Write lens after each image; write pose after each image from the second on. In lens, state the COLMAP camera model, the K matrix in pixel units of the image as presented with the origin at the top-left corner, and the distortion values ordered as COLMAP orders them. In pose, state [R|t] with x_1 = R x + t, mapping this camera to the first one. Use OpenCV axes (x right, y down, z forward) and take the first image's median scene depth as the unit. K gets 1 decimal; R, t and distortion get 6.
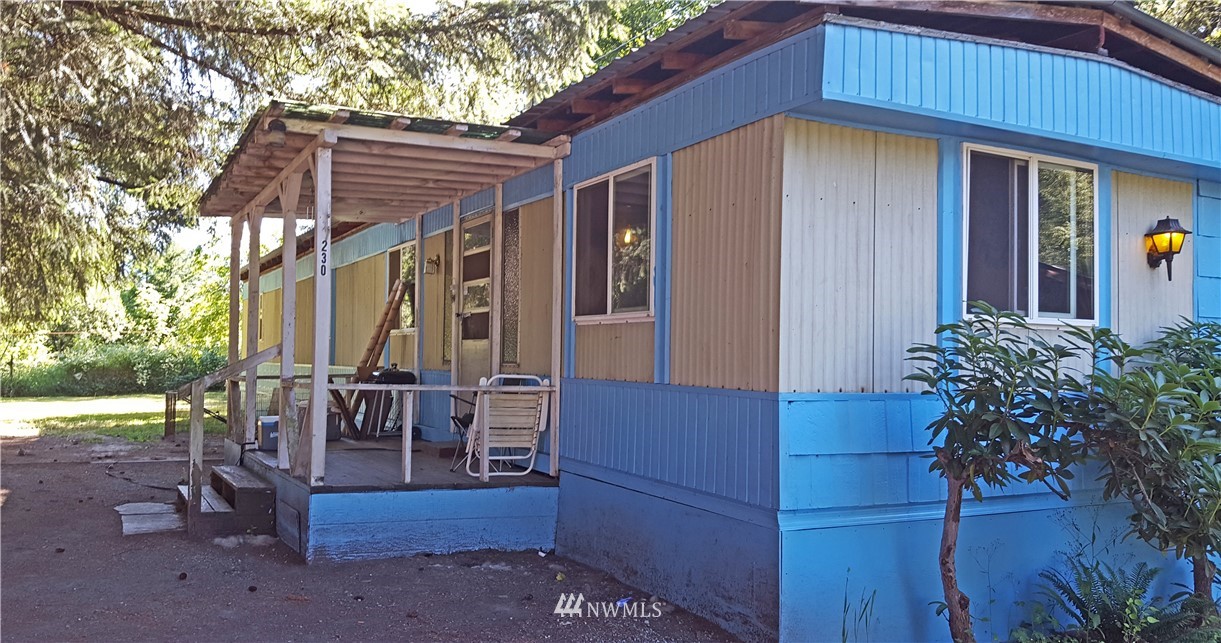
lens RADIAL K [[1003.1, 0, 608.7], [0, 1003.1, 337.5], [0, 0, 1]] dist [0.212225, -0.596671]
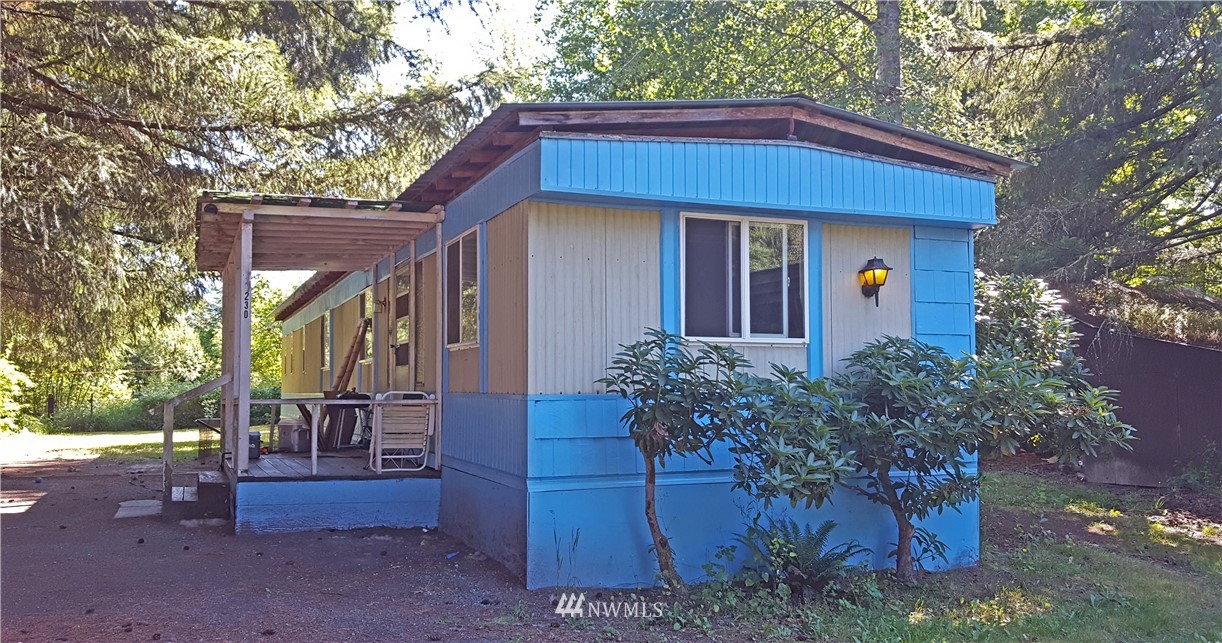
lens RADIAL K [[1004.0, 0, 609.2], [0, 1004.0, 337.5], [0, 0, 1]] dist [0.212225, -0.596671]
pose [[0.997120, -0.022581, -0.072401, 0.314503], [0.020384, 0.999314, -0.030935, 0.016896], [0.073050, 0.029370, 0.996896, -0.325440]]
